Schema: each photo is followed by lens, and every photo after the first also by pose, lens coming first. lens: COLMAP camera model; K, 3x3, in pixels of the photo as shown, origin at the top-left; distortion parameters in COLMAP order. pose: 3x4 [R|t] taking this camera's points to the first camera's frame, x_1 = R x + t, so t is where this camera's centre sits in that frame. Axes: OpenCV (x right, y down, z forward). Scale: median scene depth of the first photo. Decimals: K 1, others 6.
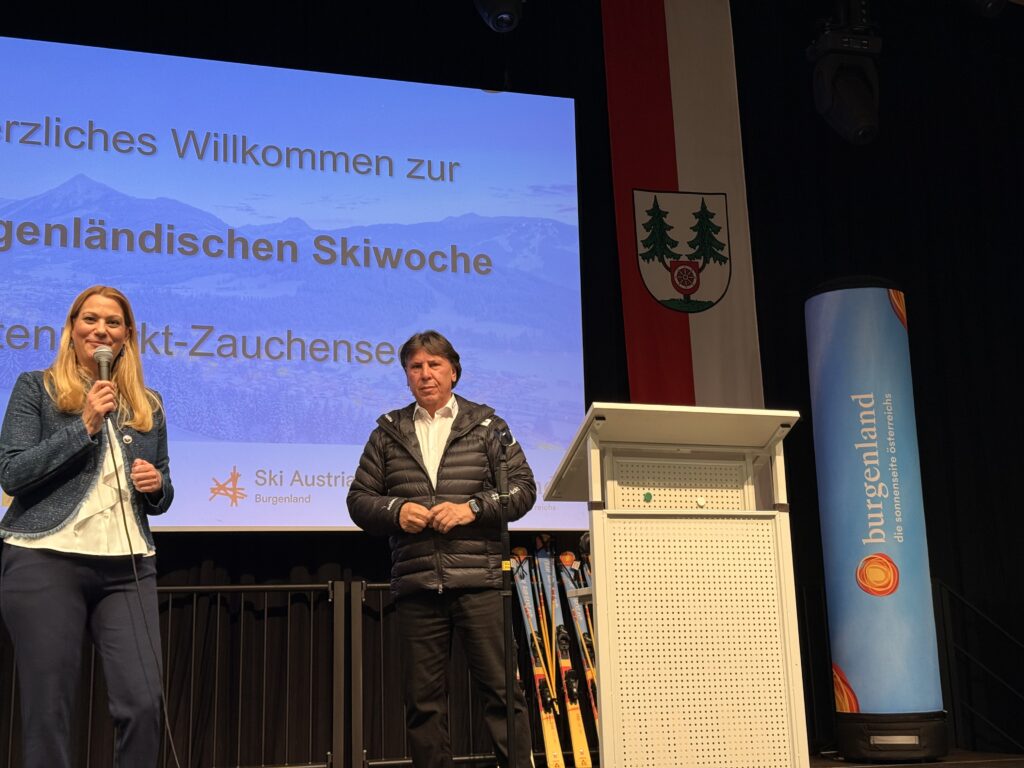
lens RADIAL K [[1427.4, 0, 505.3], [0, 1427.4, 382.4], [0, 0, 1]] dist [0.161060, -0.140916]
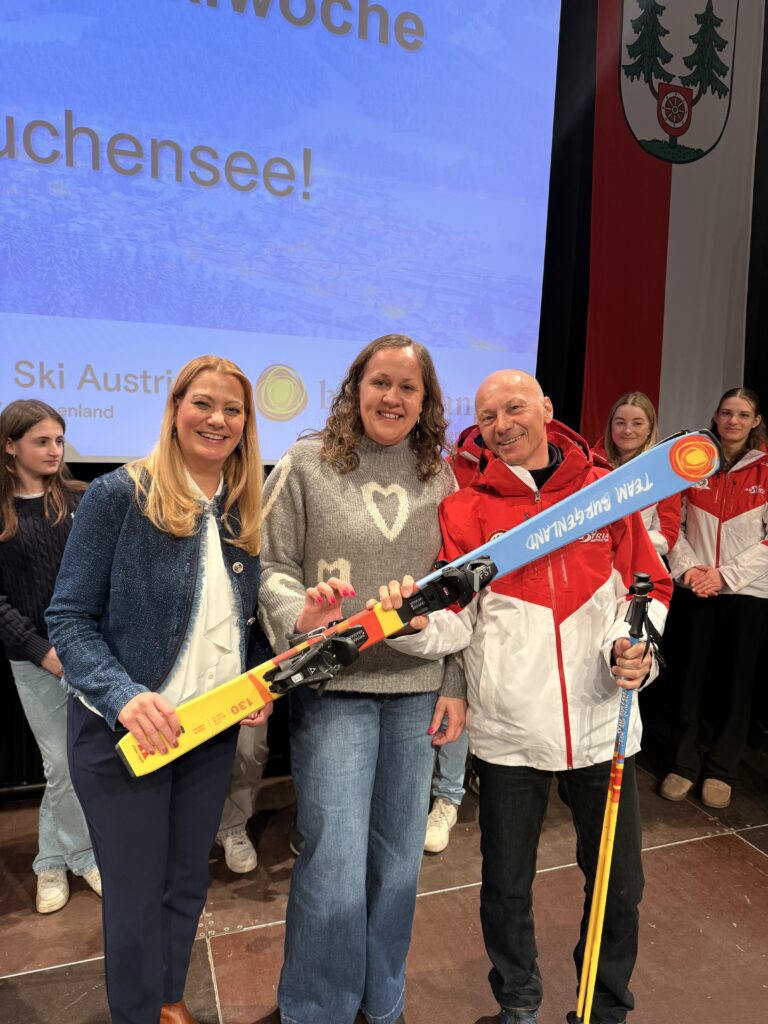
lens RADIAL K [[697.8, 0, 384.0], [0, 697.8, 512.0], [0, 0, 1]] dist [0.006998, -0.007977]
pose [[0.998059, 0.057283, 0.024439, -0.023368], [-0.062120, 0.943601, 0.325206, 0.016055], [-0.004432, -0.326093, 0.945327, 0.687146]]
